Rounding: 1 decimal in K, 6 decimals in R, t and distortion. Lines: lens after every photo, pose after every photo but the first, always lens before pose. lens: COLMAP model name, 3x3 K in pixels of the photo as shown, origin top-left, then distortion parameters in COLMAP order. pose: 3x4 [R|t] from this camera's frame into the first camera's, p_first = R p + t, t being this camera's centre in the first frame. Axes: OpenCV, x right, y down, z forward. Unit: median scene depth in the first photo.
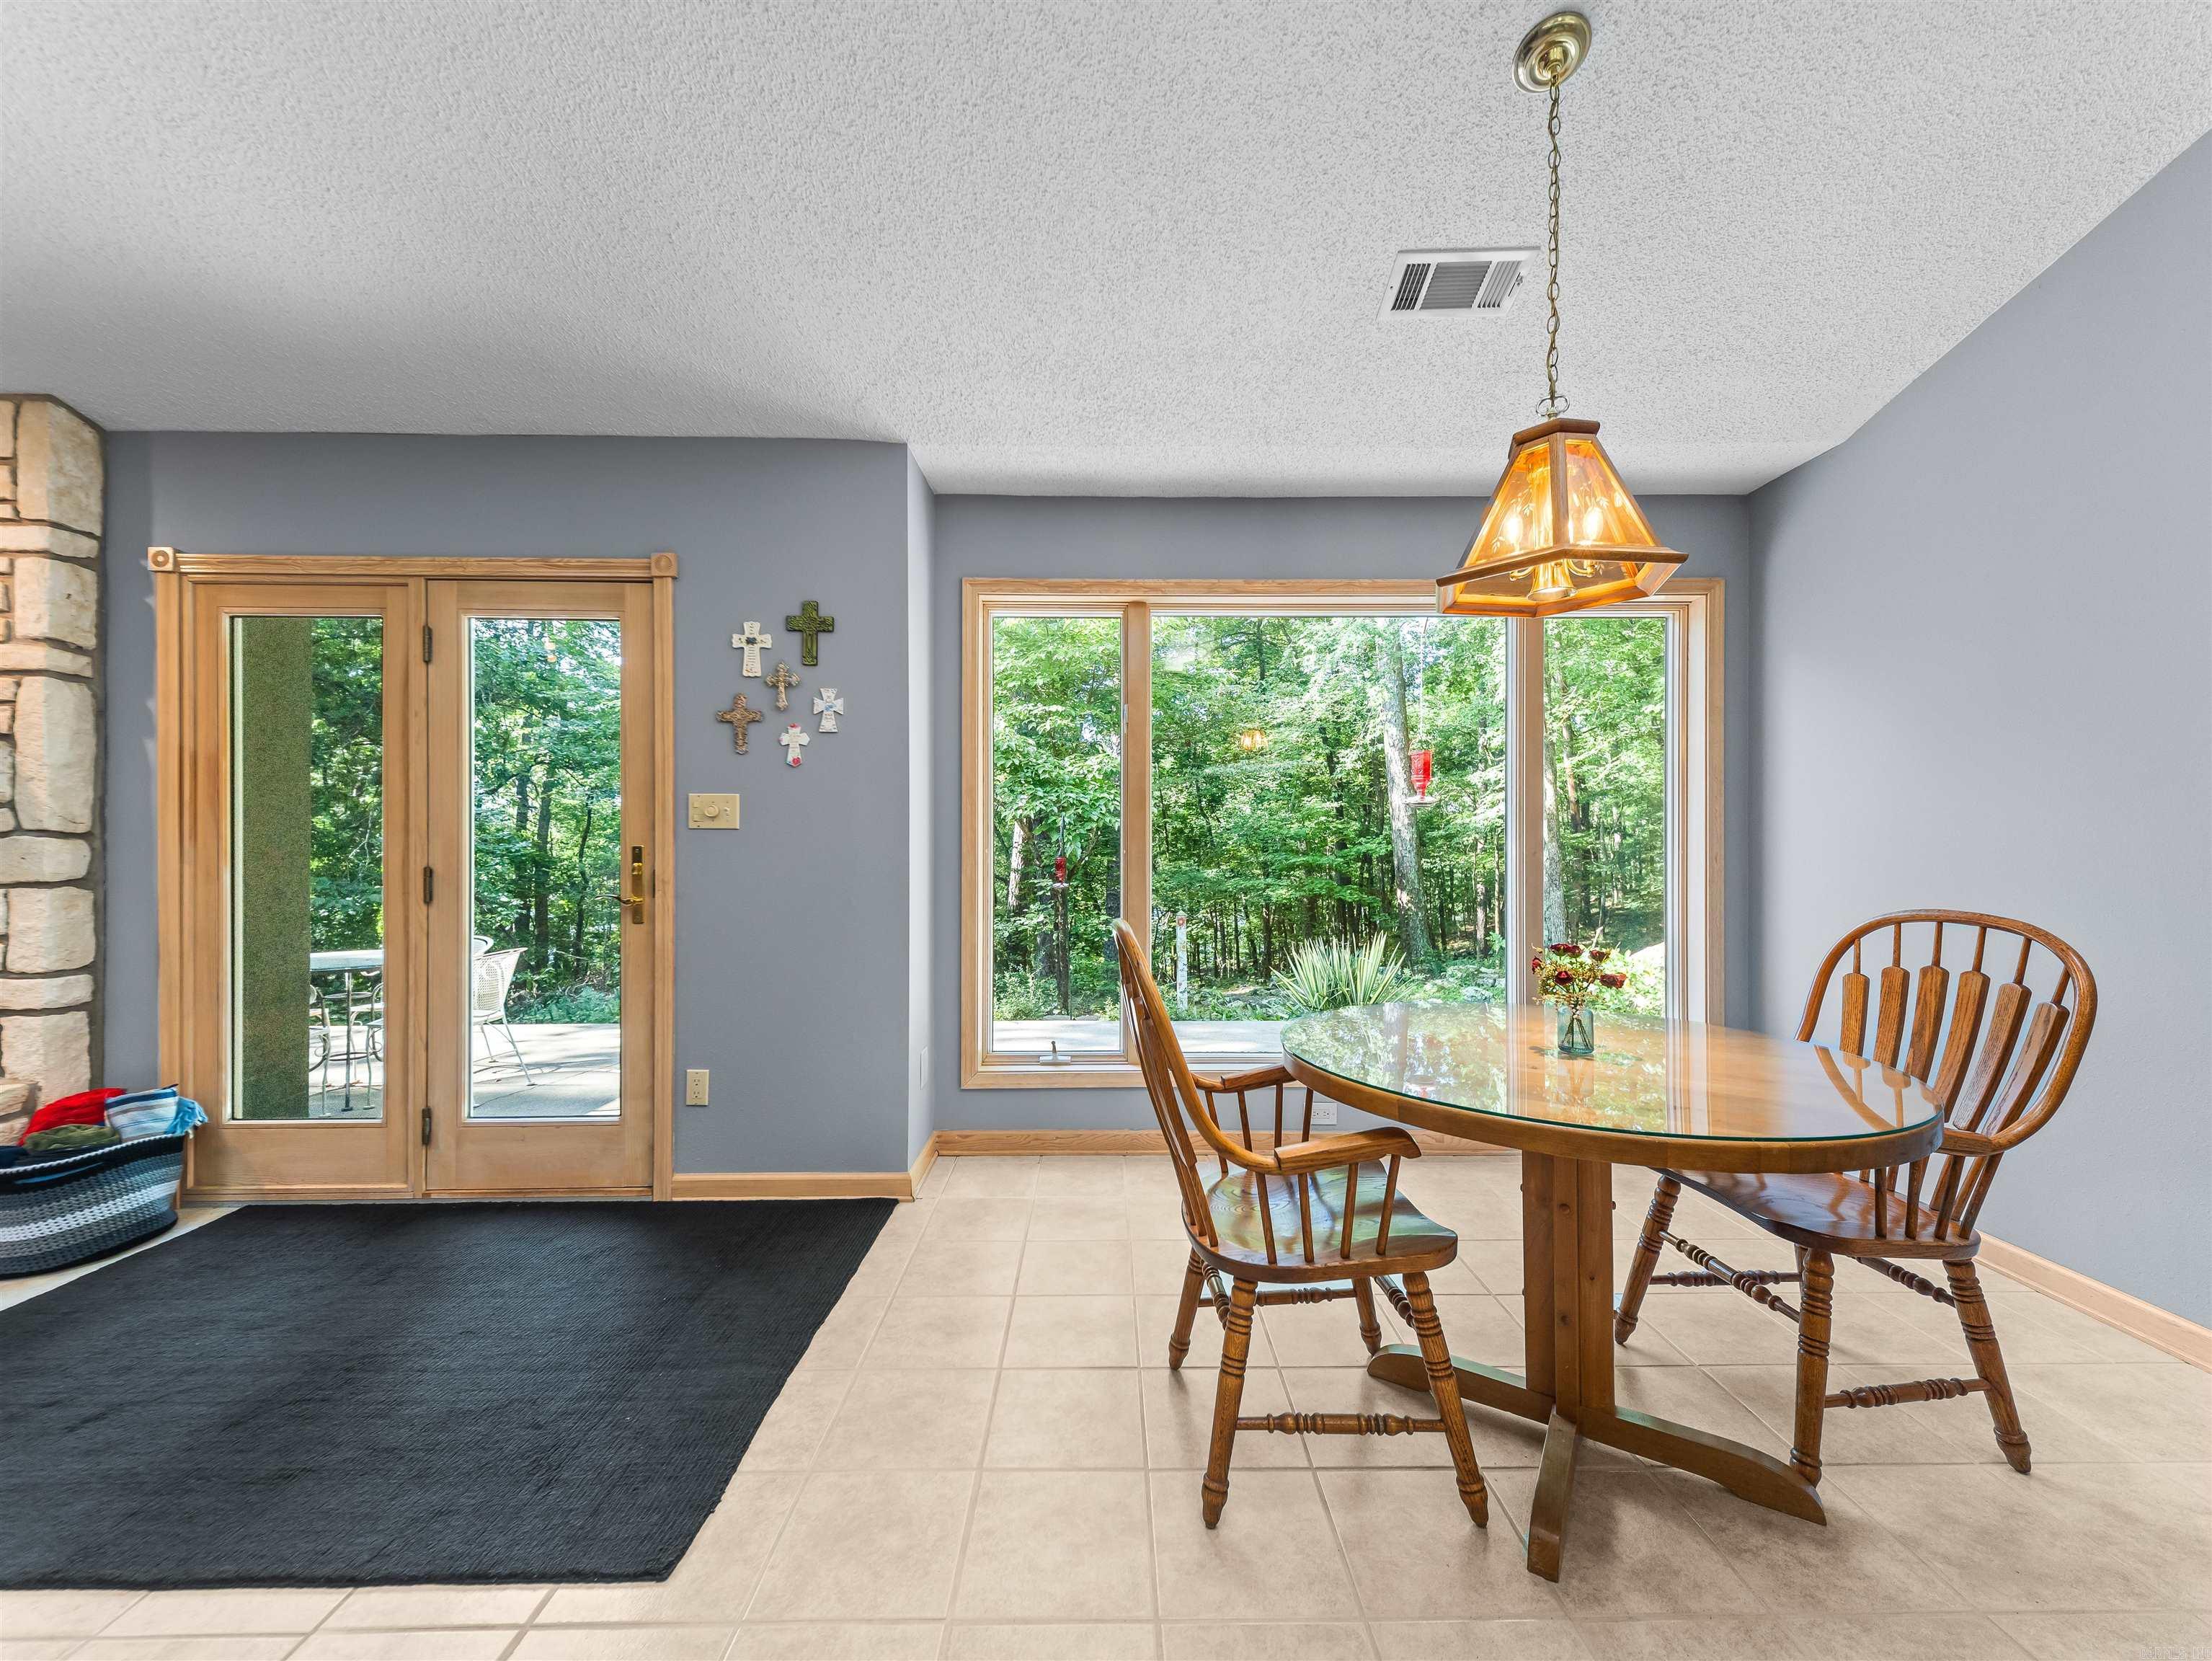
lens RADIAL K [[861.2, 0, 1110.4], [0, 861.2, 844.6], [0, 0, 1]] dist [0.031433, -0.010319]
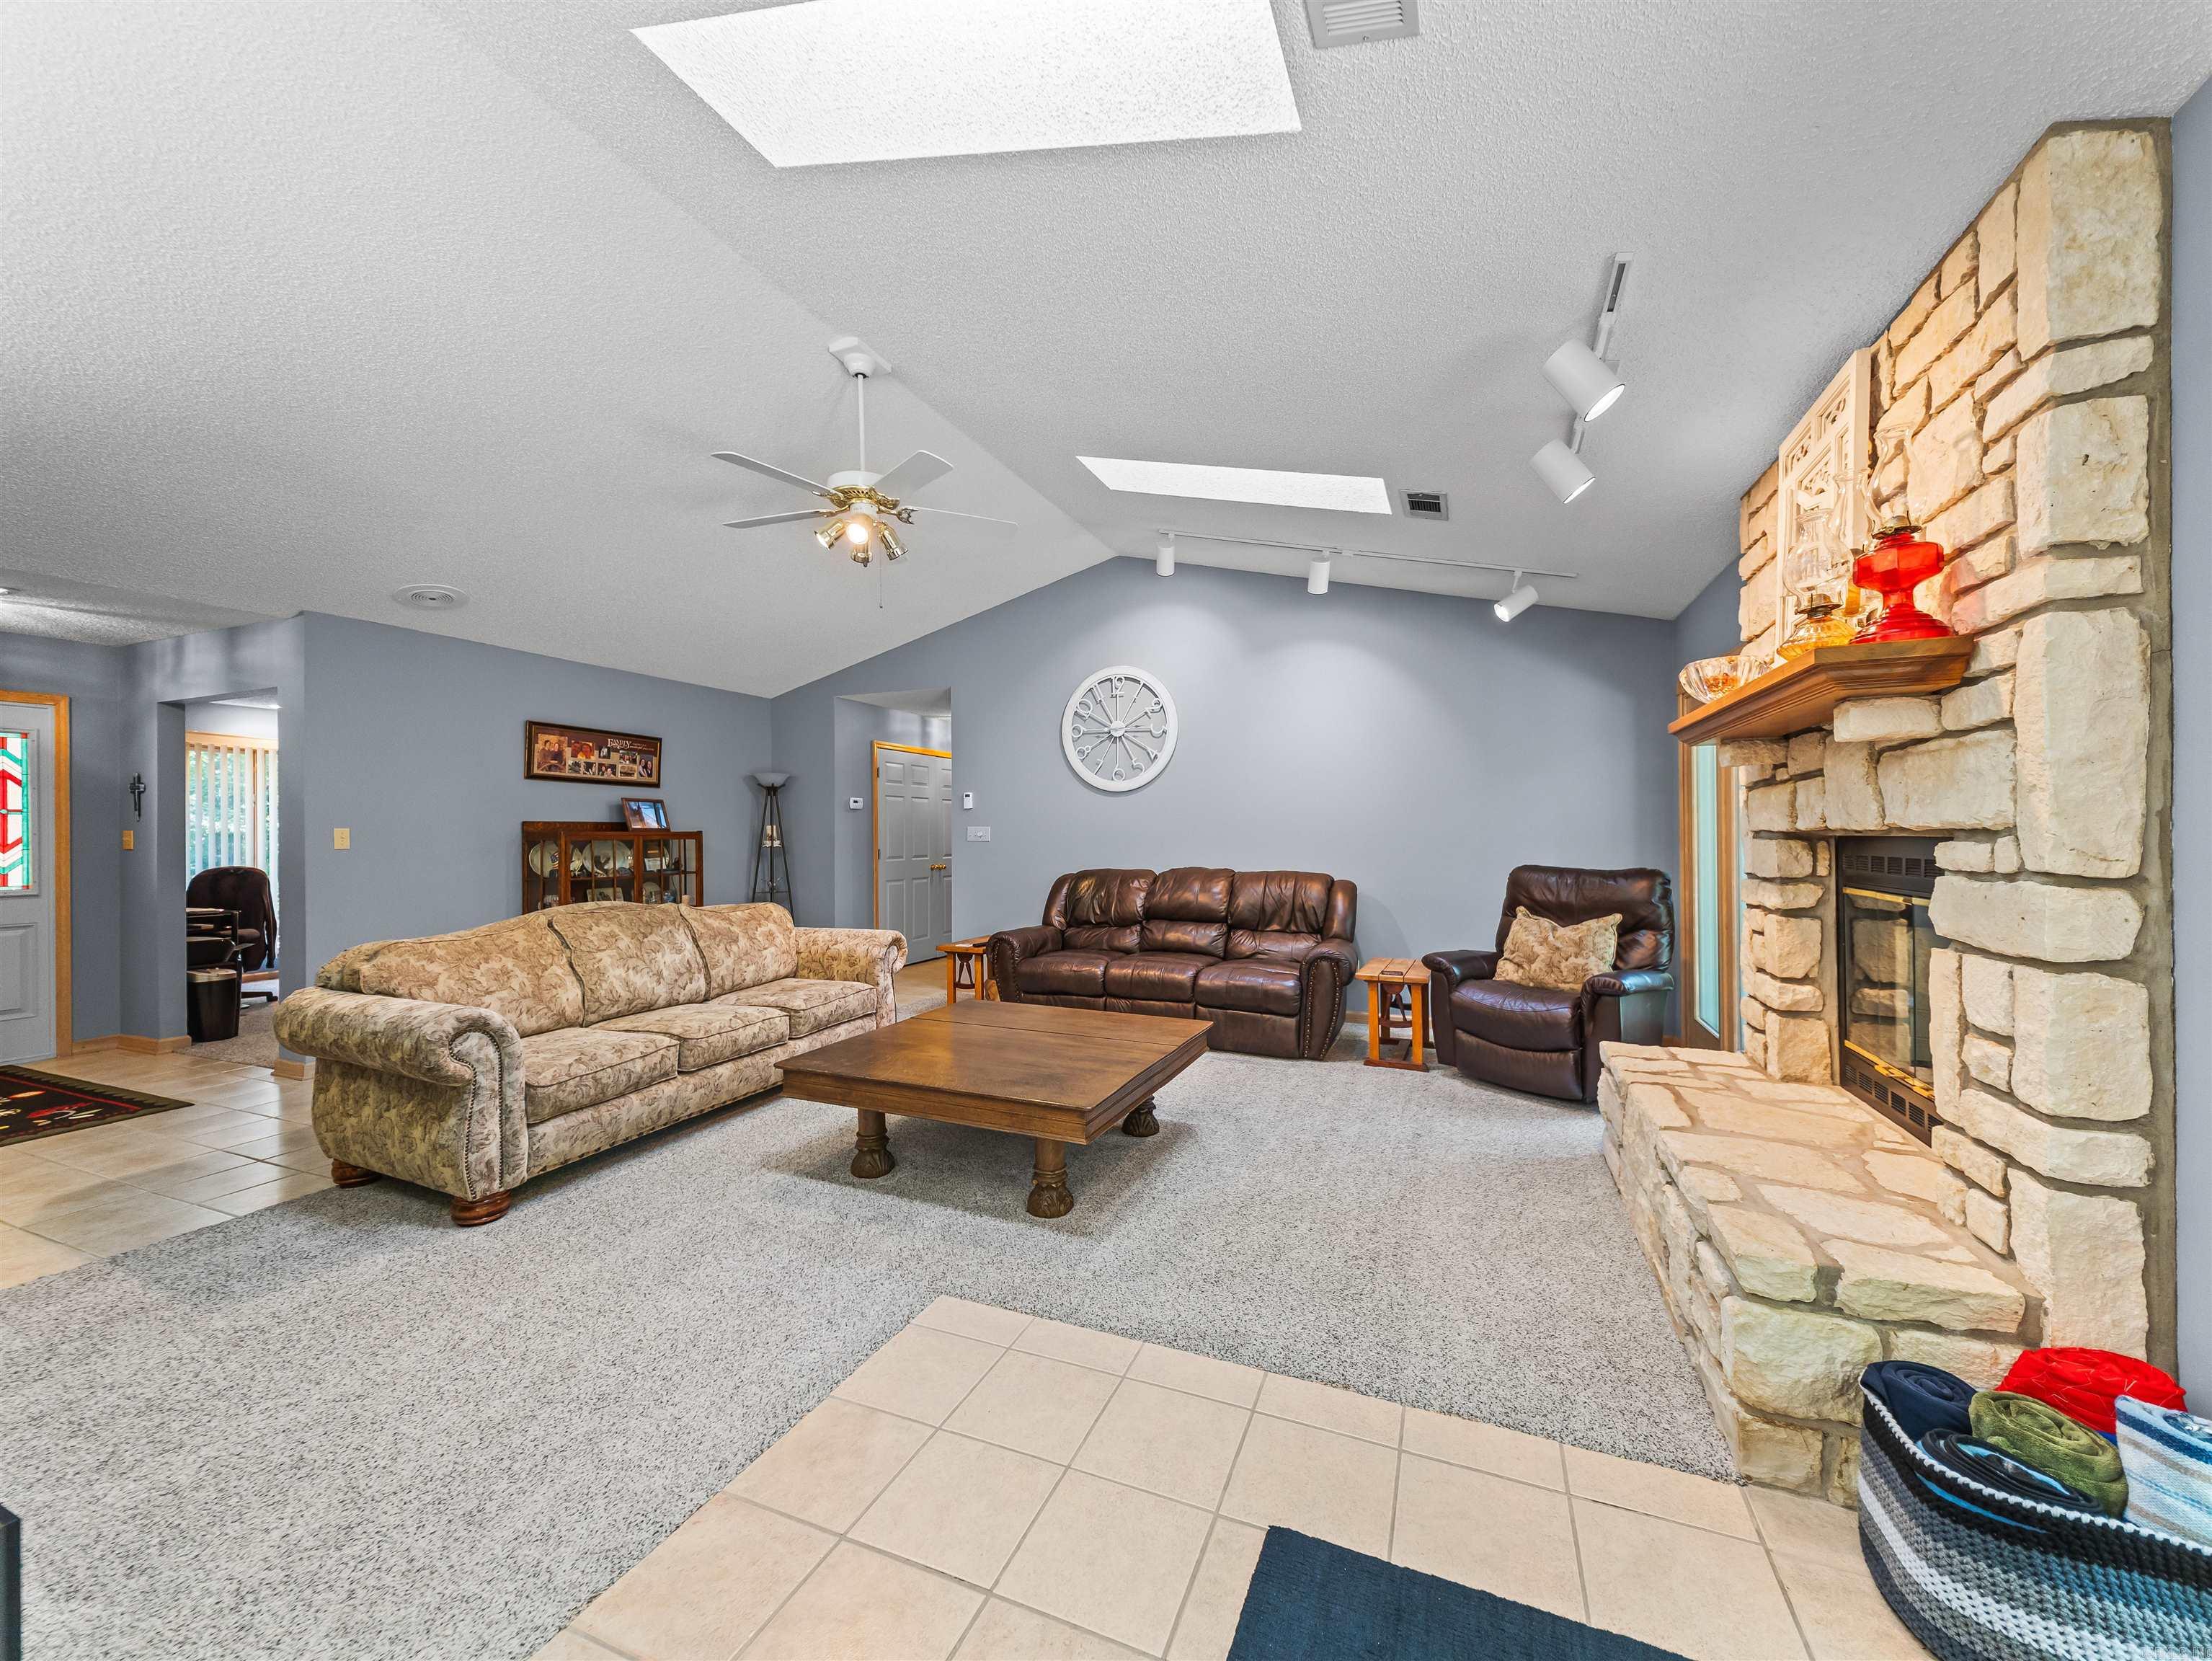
lens RADIAL K [[861.2, 0, 1105.5], [0, 861.2, 834.5], [0, 0, 1]] dist [0.031433, -0.010319]
pose [[-0.406725, 0.001521, -0.913549, -0.391404], [0.014278, 0.999887, -0.004692, -0.045582], [0.913439, -0.014952, -0.406701, 0.626201]]
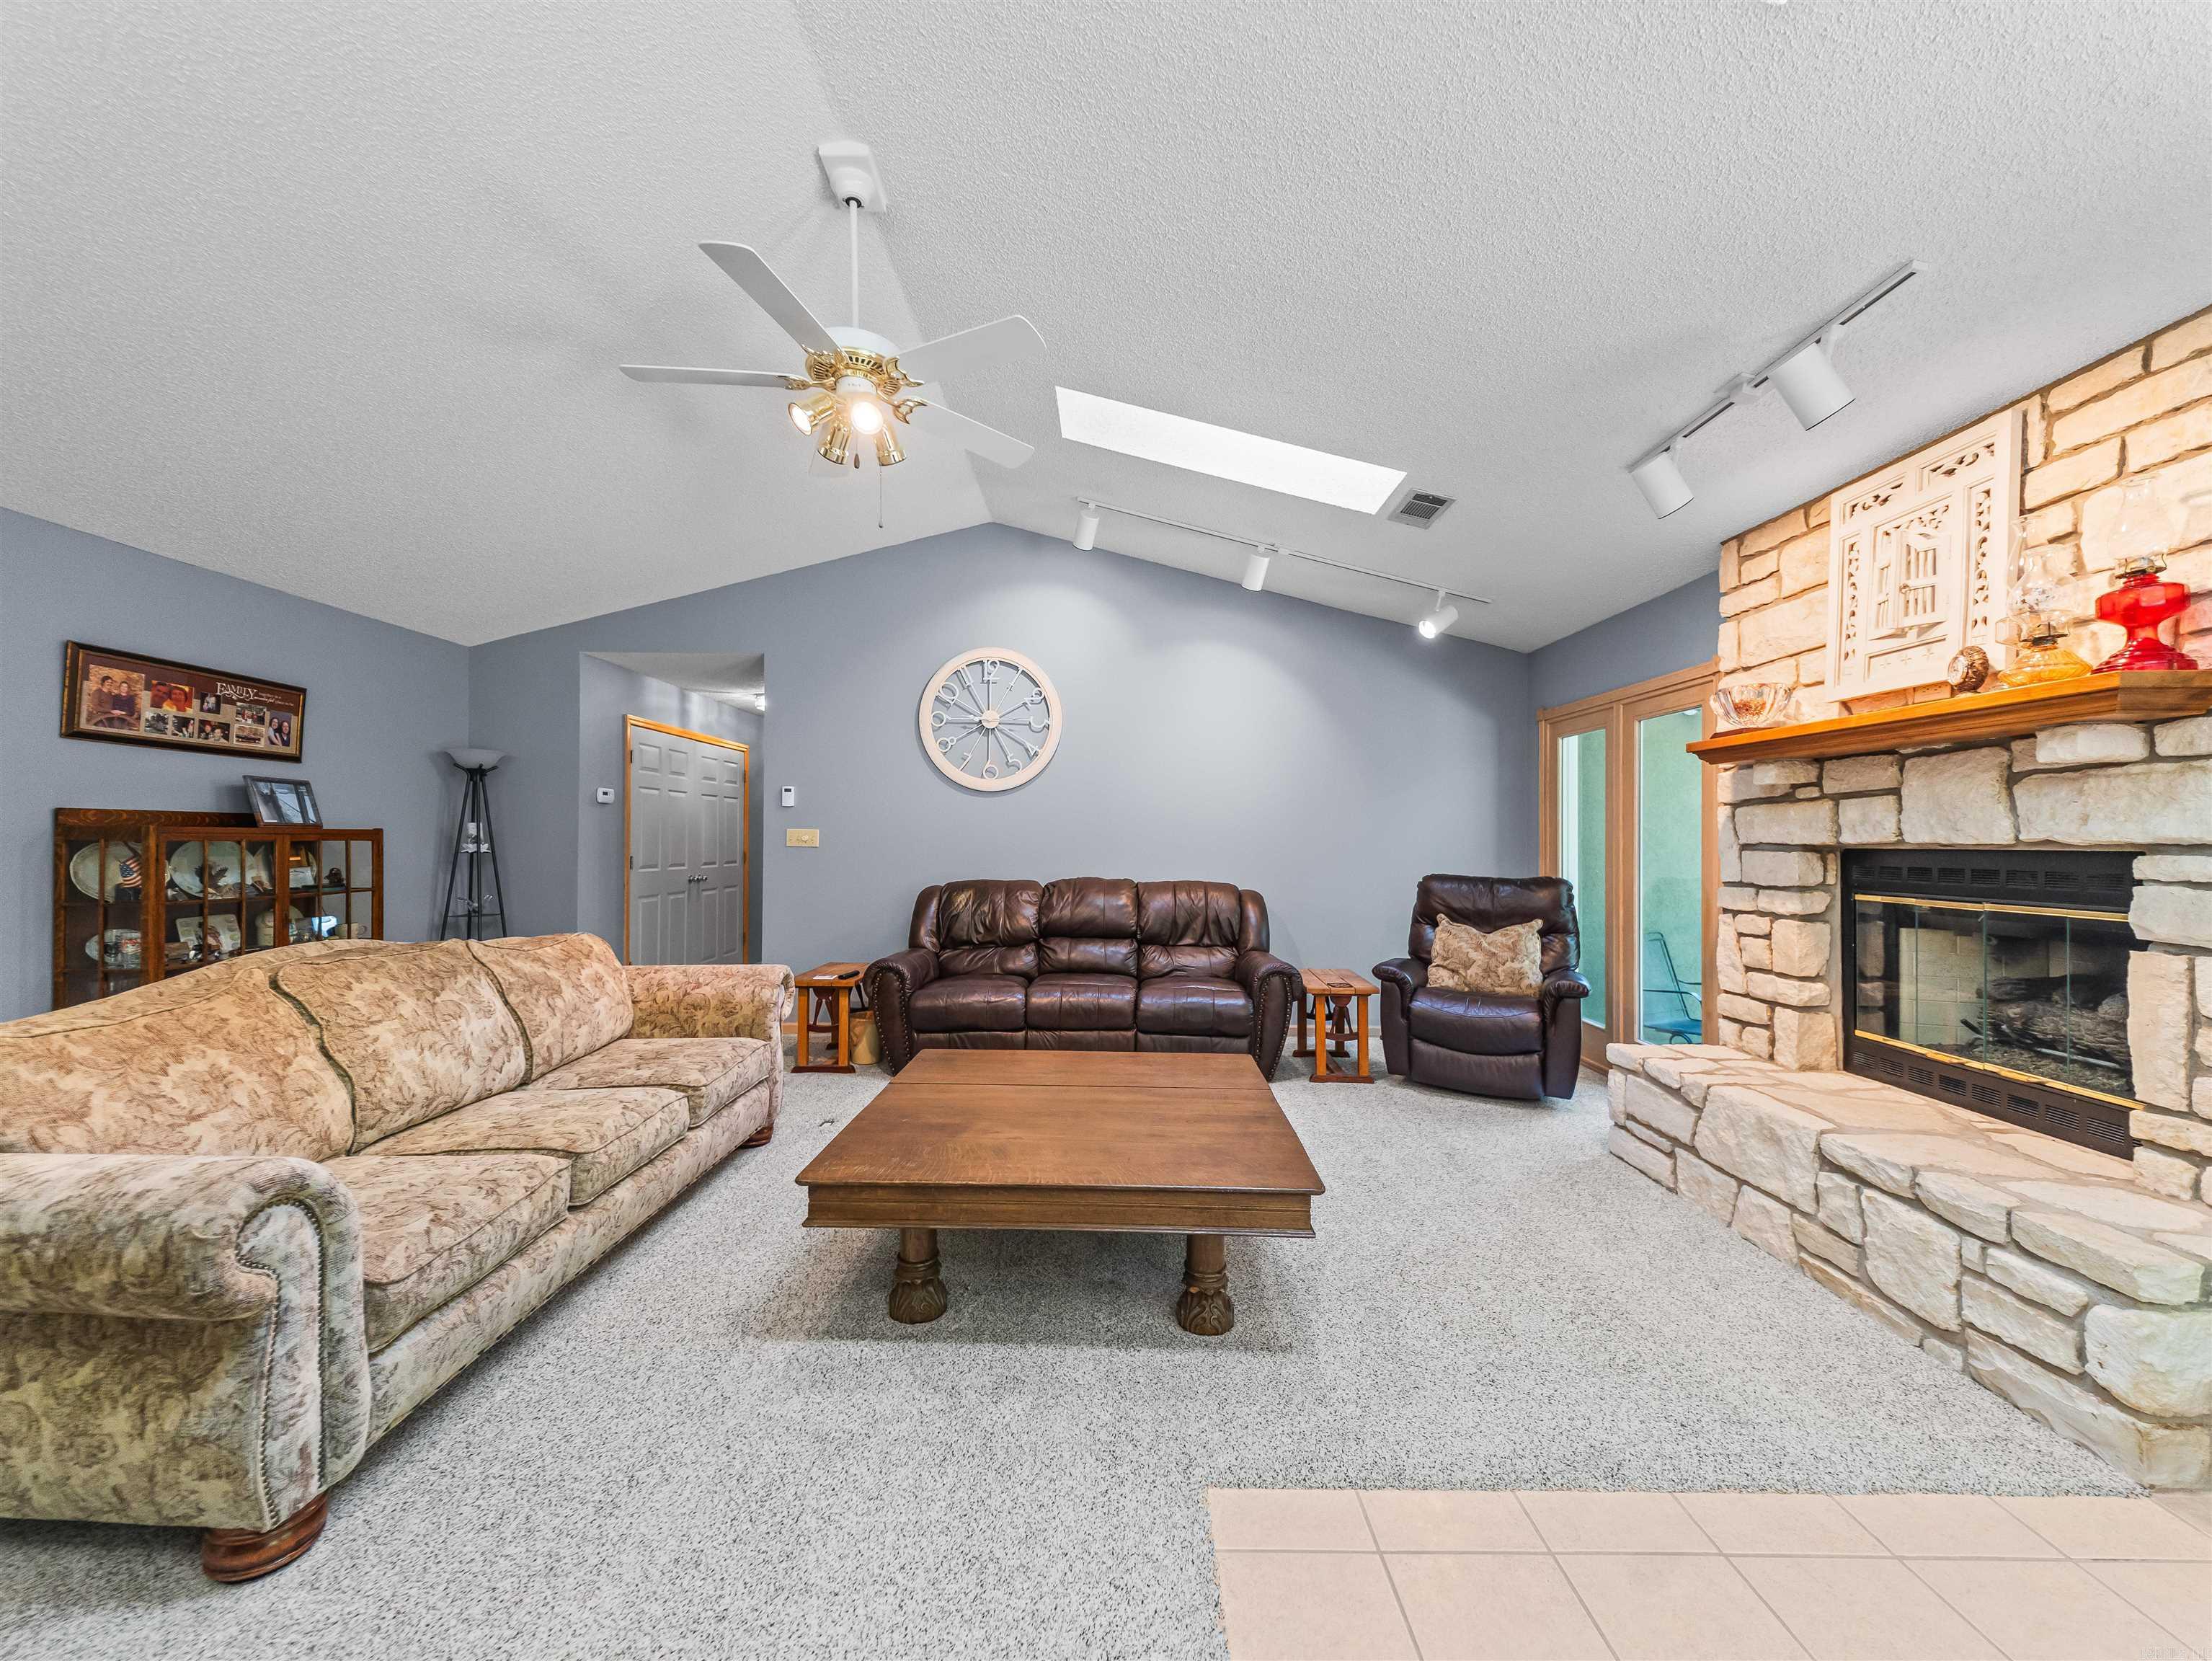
lens RADIAL K [[861.2, 0, 1110.3], [0, 861.2, 839.5], [0, 0, 1]] dist [0.031433, -0.010319]
pose [[-0.023400, -0.003633, -0.999720, -0.496336], [0.004930, 0.999981, -0.003749, -0.049242], [0.999714, -0.005017, -0.023382, 0.065099]]
